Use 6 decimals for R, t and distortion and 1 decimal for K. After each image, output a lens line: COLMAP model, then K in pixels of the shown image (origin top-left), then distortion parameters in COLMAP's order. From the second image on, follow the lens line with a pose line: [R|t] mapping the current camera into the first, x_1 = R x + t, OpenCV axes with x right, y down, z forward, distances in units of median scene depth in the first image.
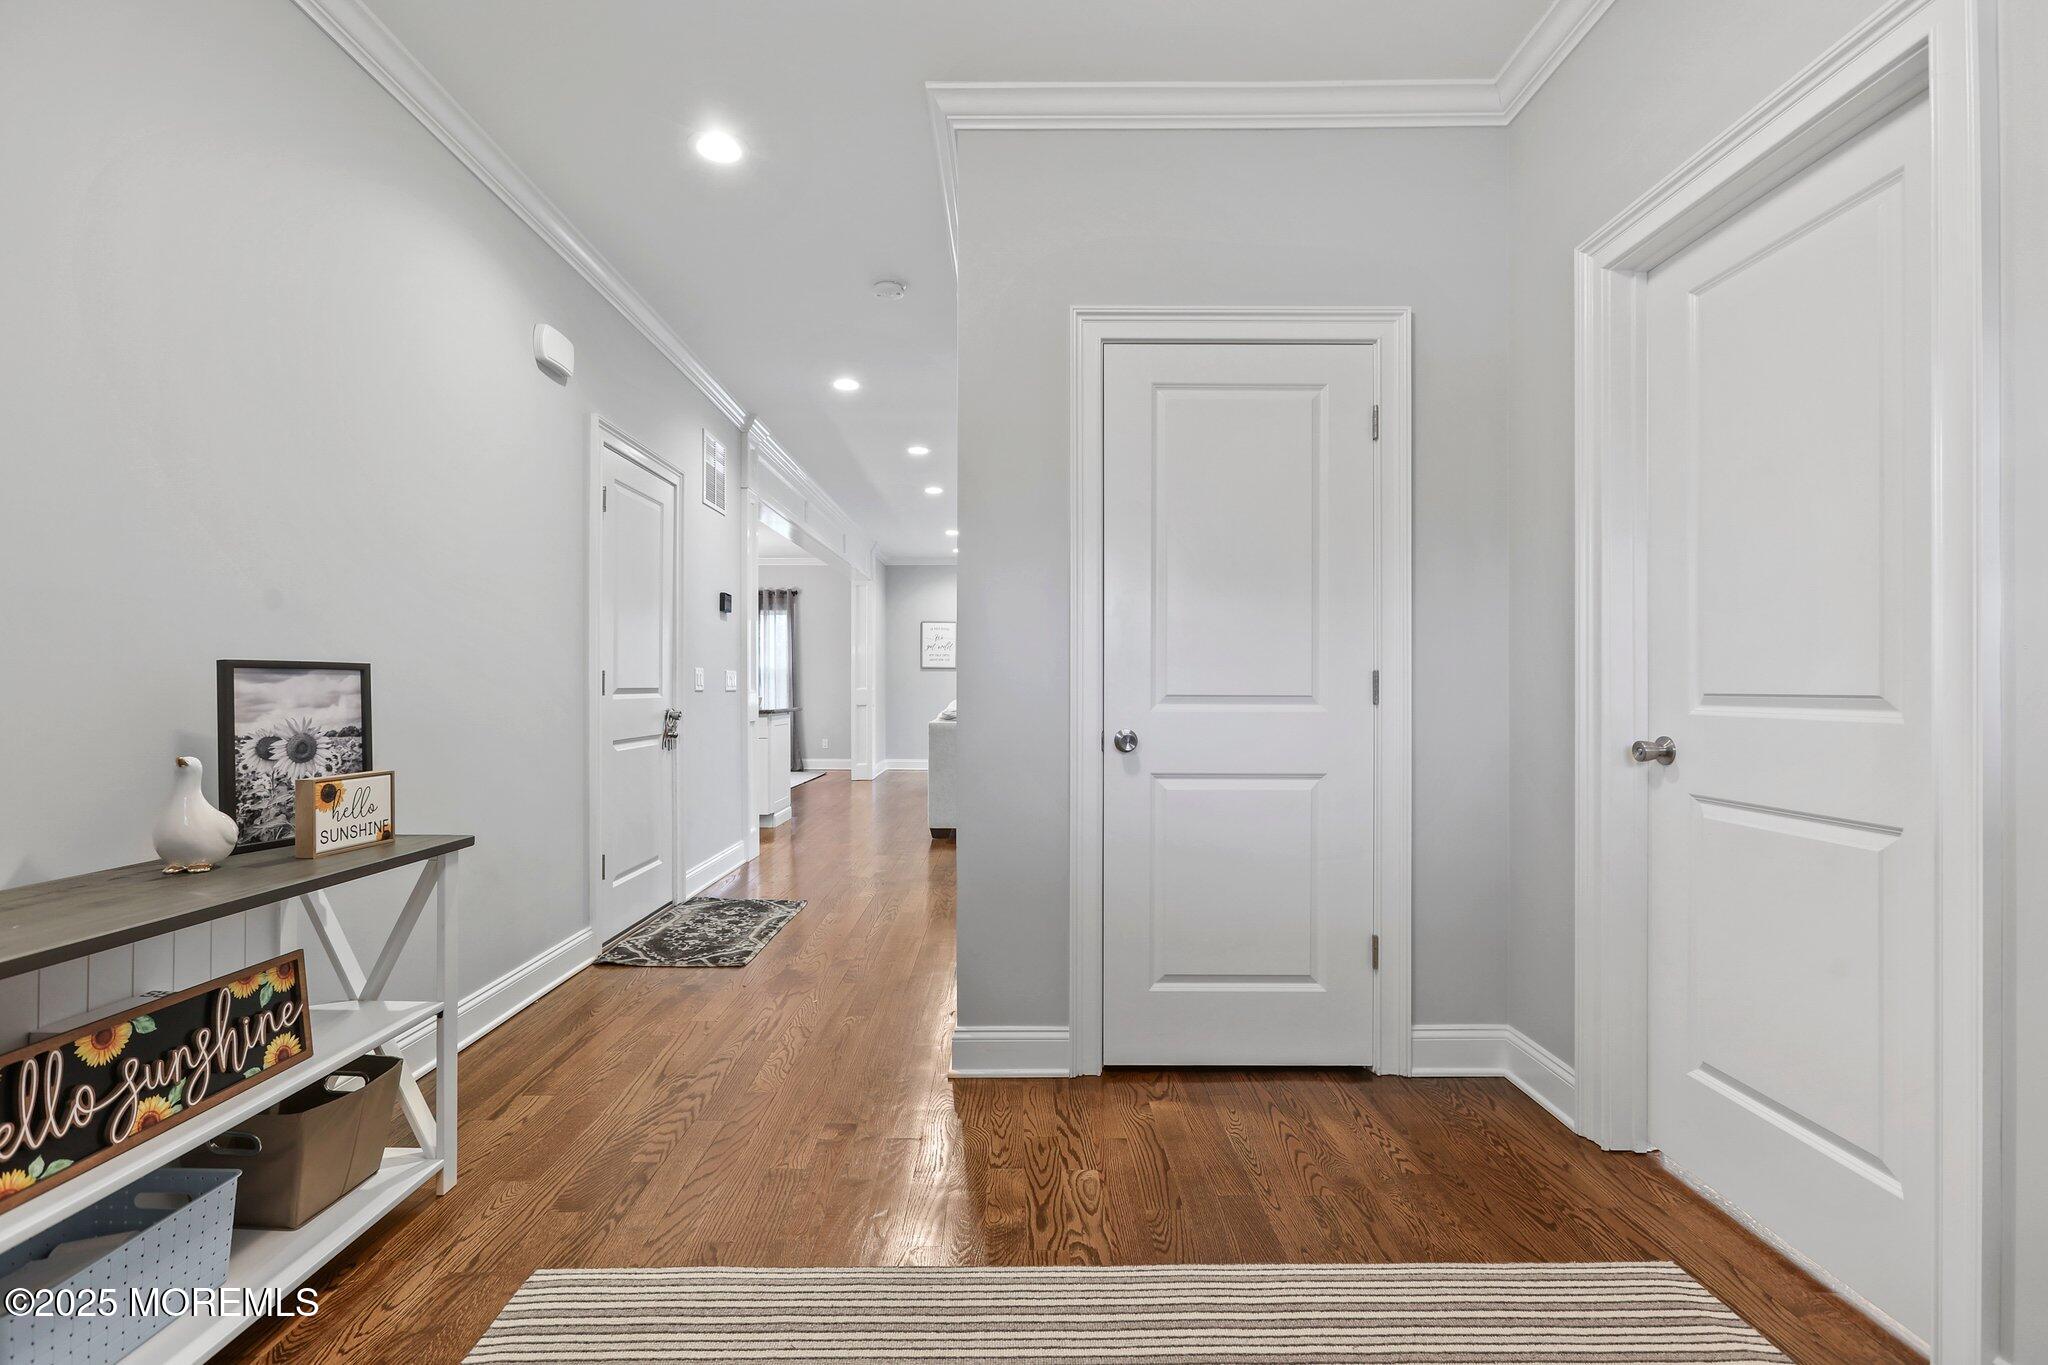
lens RADIAL K [[932.8, 0, 1013.8], [0, 932.8, 682.5], [0, 0, 1]] dist [-0.021252, 0.010214]
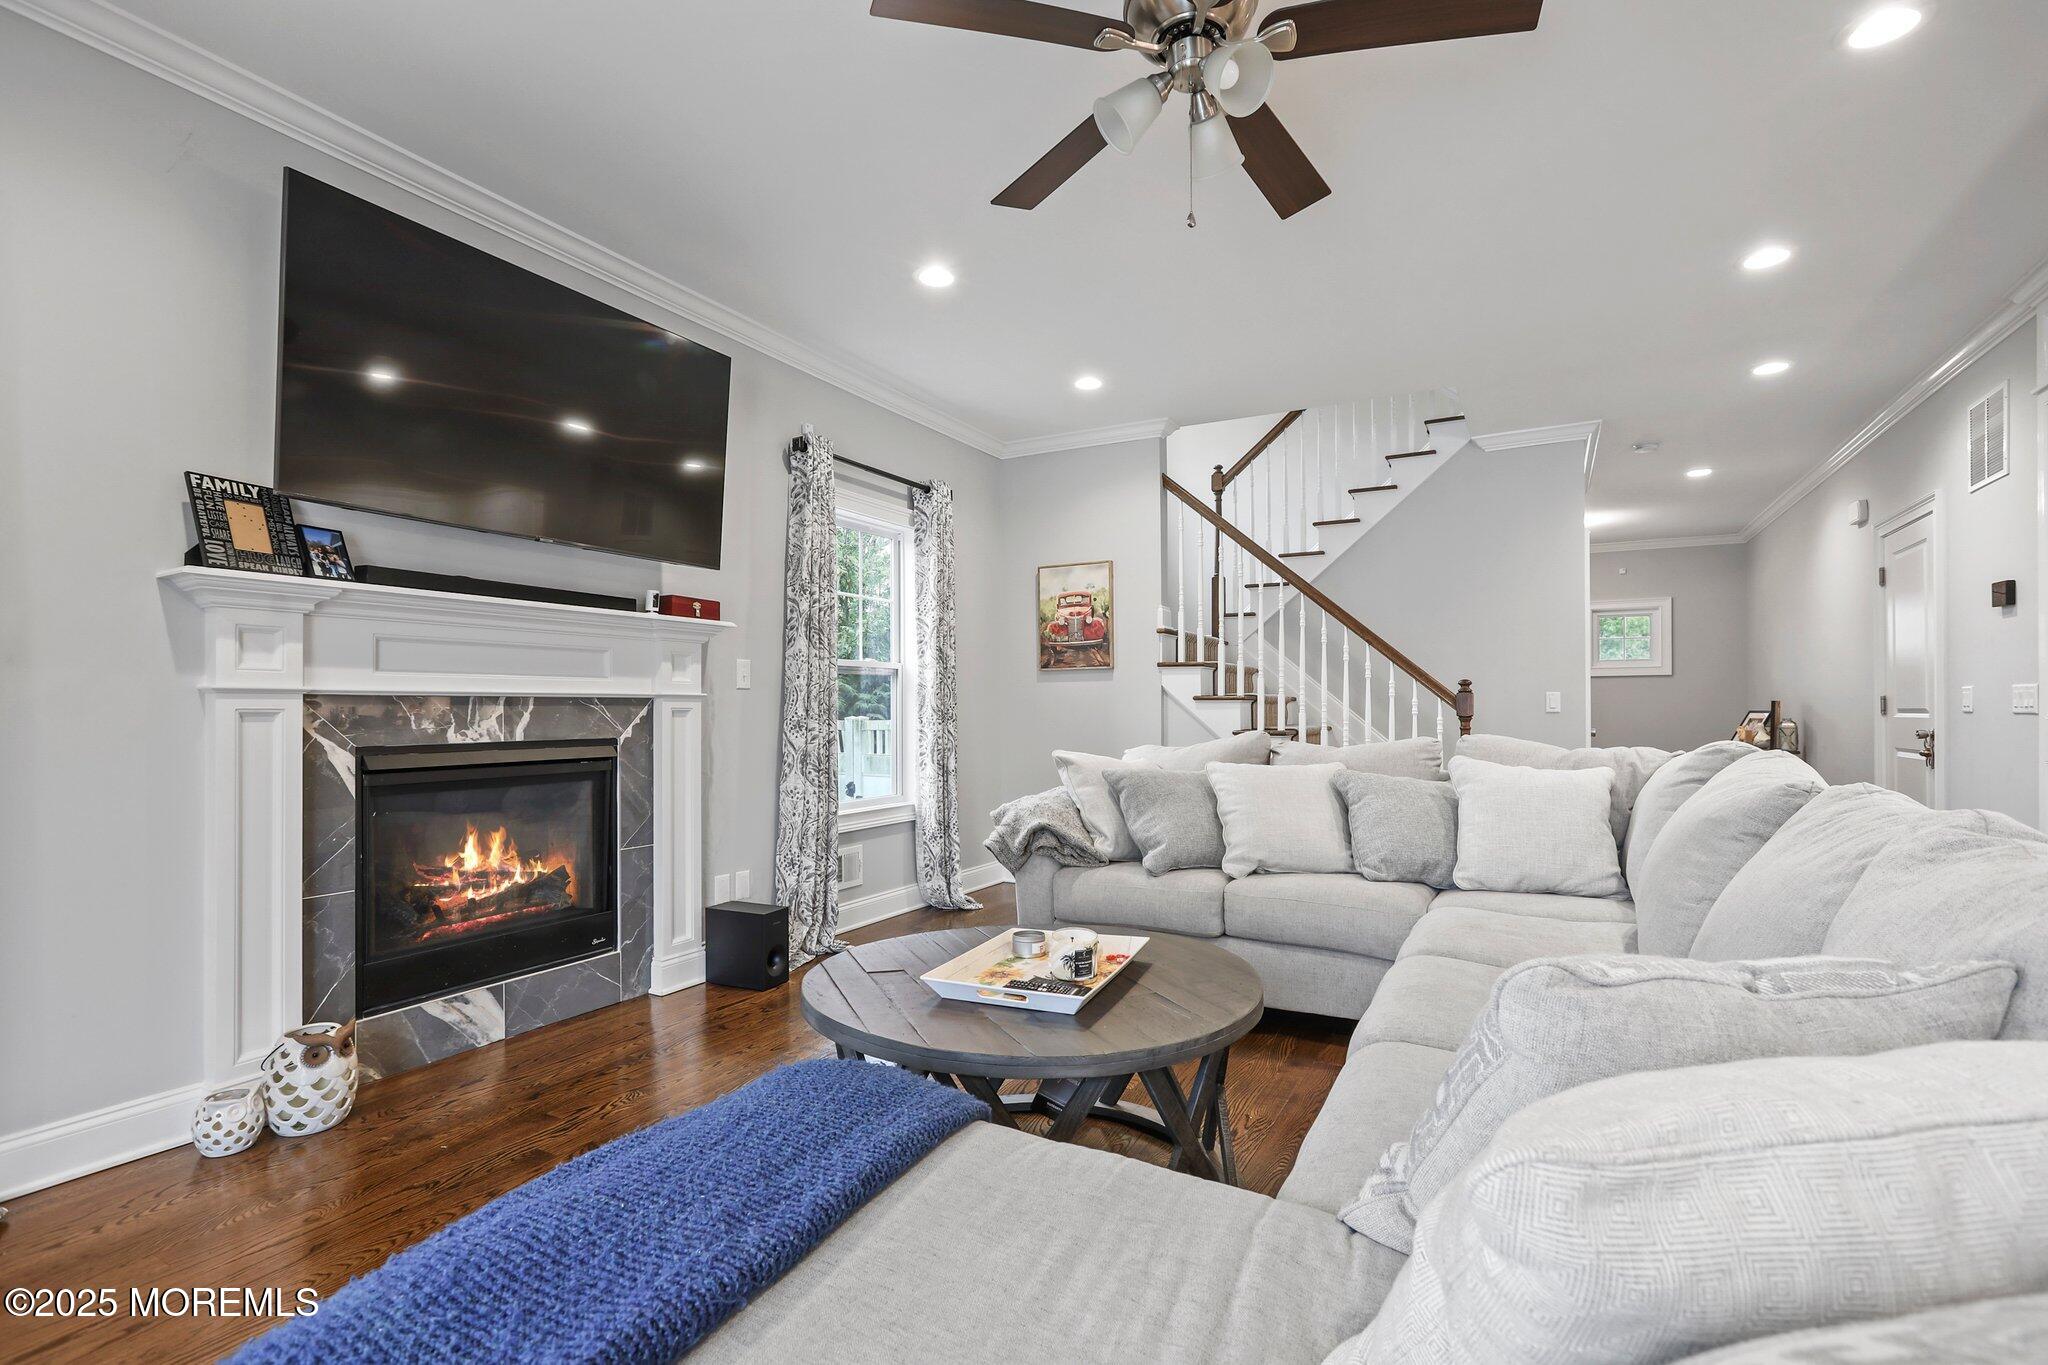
lens RADIAL K [[934.3, 0, 1027.6], [0, 934.3, 704.3], [0, 0, 1]] dist [-0.020519, 0.008623]
pose [[-0.870276, 0.007153, 0.492513, -0.006179], [0.002530, 0.999946, -0.010051, 0.017155], [-0.492558, -0.007501, -0.870247, 5.280914]]
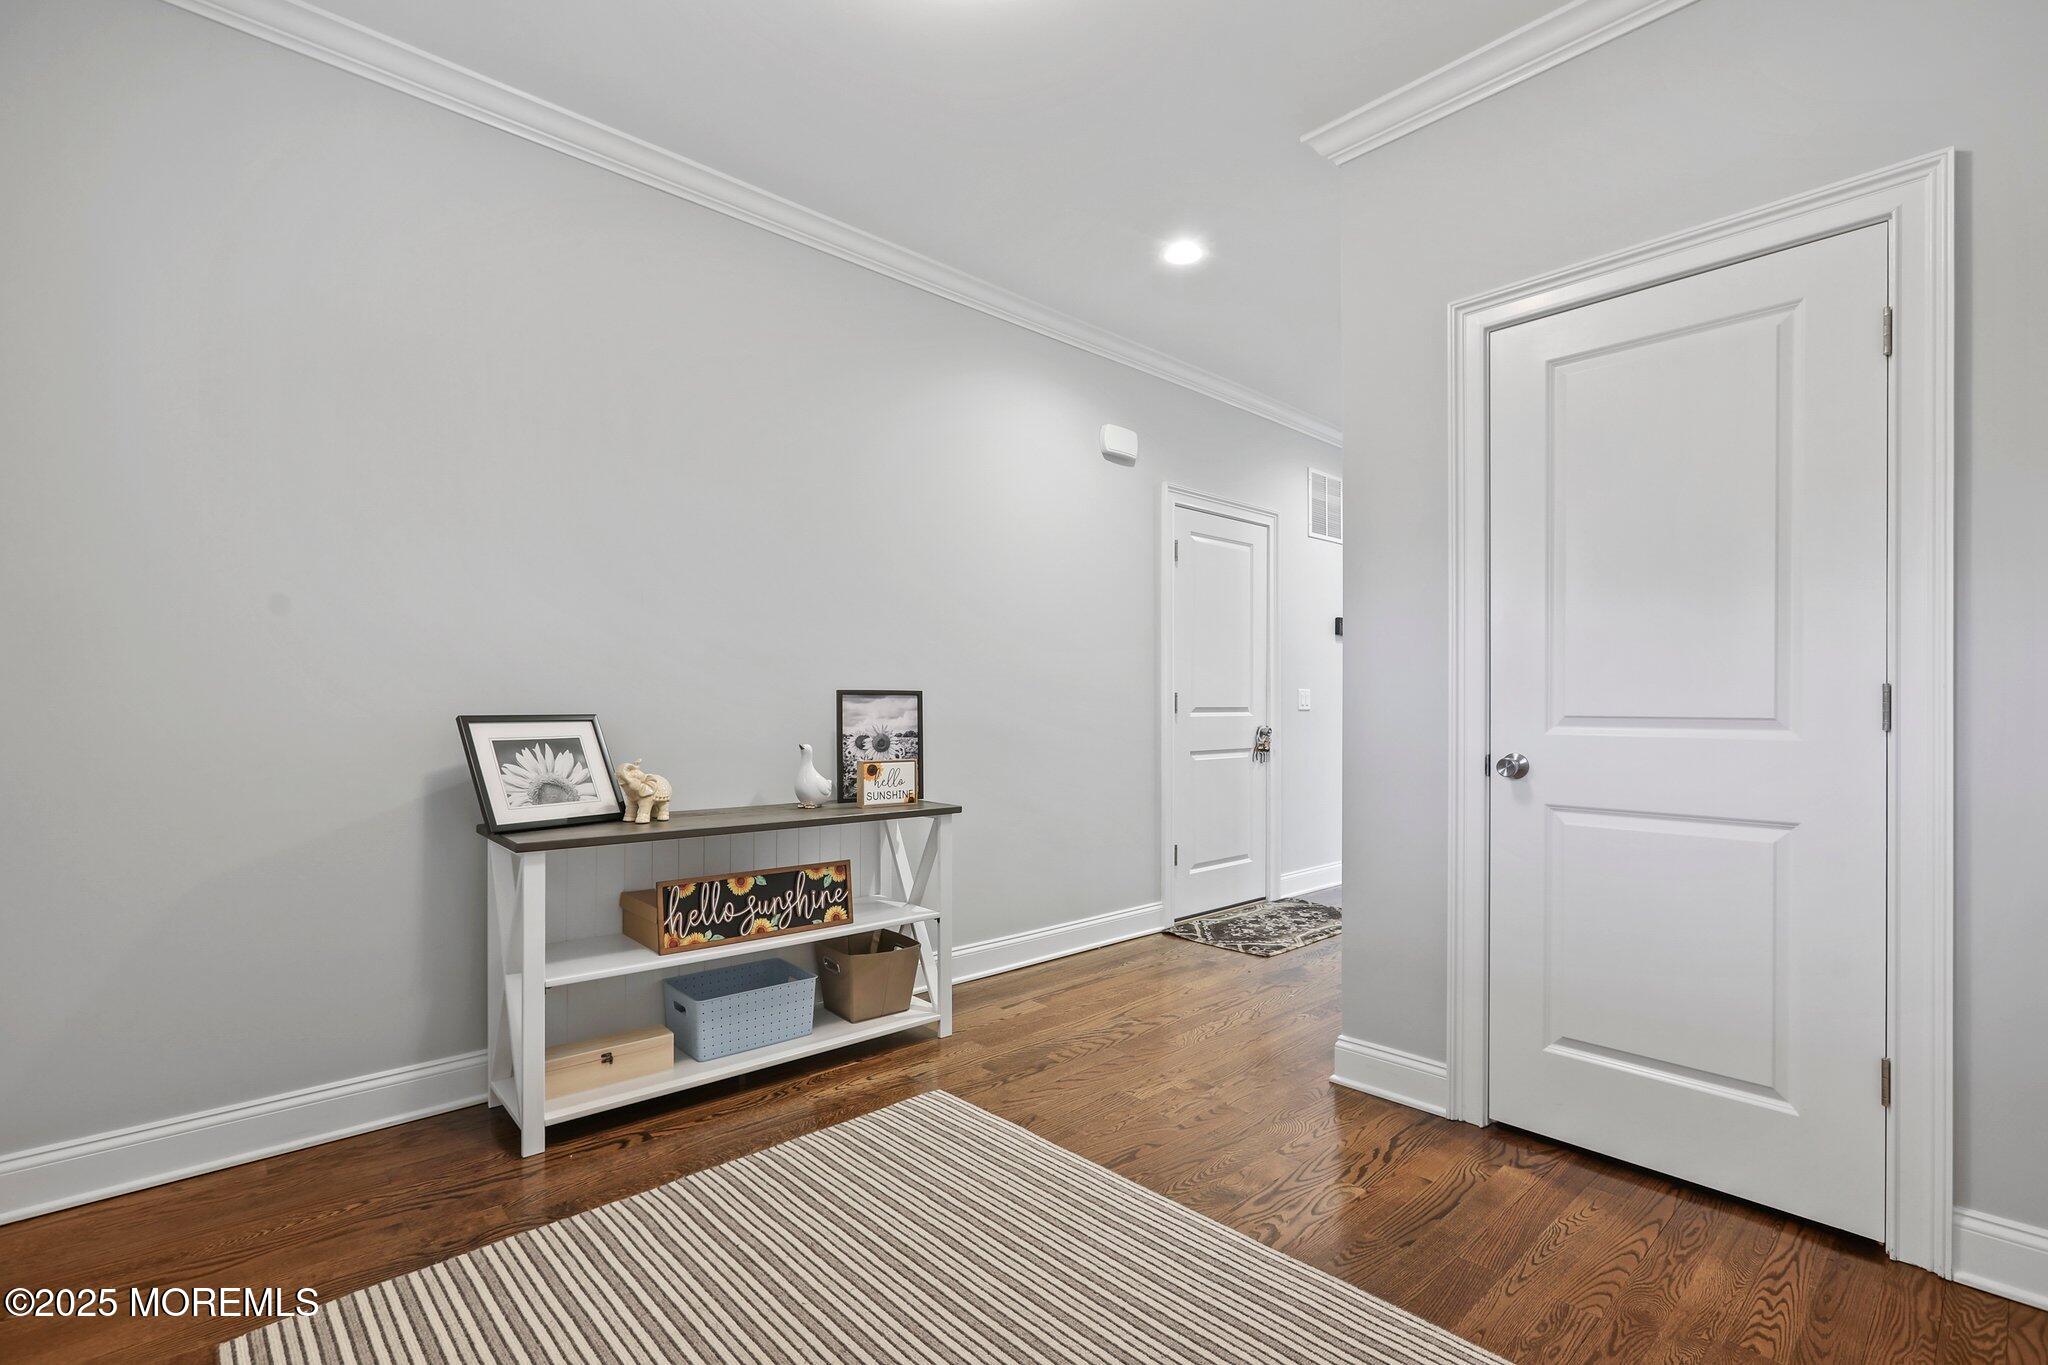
lens RADIAL K [[934.3, 0, 1027.6], [0, 934.3, 704.3], [0, 0, 1]] dist [-0.020519, 0.008623]
pose [[0.679544, -0.000839, -0.733634, 0.590299], [0.002466, 0.999996, 0.001141, 0.000521], [0.733631, -0.002584, 0.679543, 0.056844]]
